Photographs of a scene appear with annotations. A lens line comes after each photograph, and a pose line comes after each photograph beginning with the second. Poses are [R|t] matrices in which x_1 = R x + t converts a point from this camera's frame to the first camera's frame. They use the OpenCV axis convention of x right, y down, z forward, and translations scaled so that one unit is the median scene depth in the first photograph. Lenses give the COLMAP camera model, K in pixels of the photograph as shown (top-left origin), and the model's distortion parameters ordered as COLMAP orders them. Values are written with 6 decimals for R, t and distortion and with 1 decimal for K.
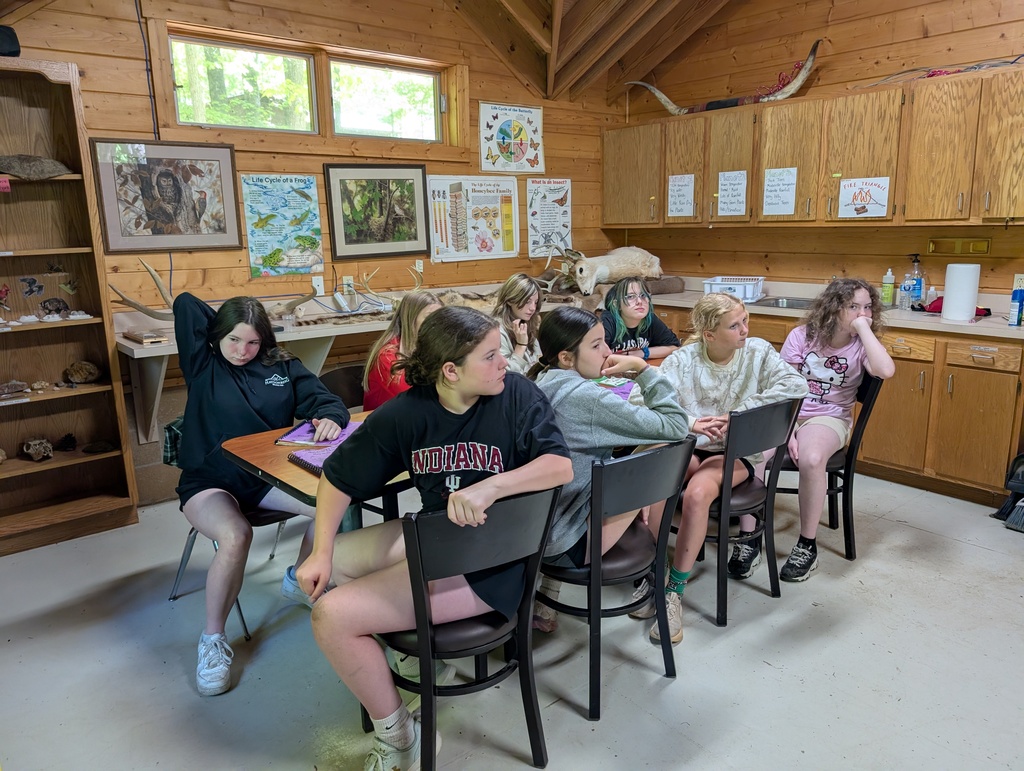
lens RADIAL K [[746.7, 0, 526.7], [0, 746.7, 381.2], [0, 0, 1]] dist [-0.000054, -0.004003]
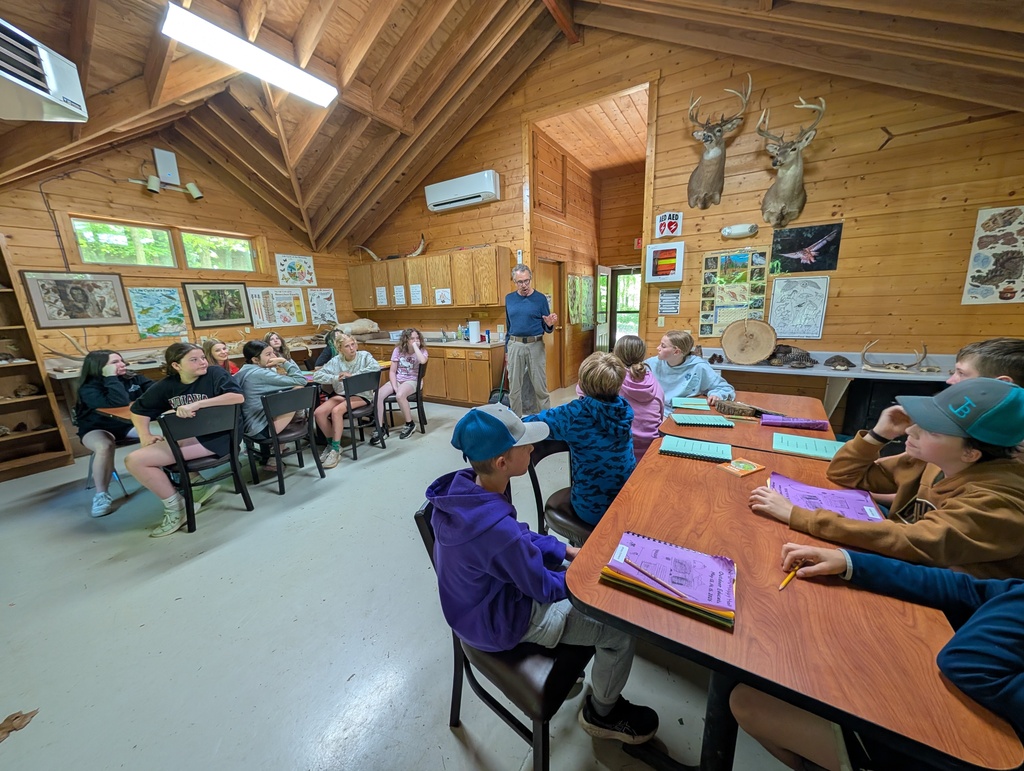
lens RADIAL K [[374.7, 0, 512.0], [0, 374.7, 385.5], [0, 0, 1]] dist [-0.000022, -0.000074]
pose [[0.944097, -0.083475, 0.318924, 0.247681], [0.084407, 0.996371, 0.010923, 0.062106], [-0.318678, 0.016607, 0.947717, -0.283150]]
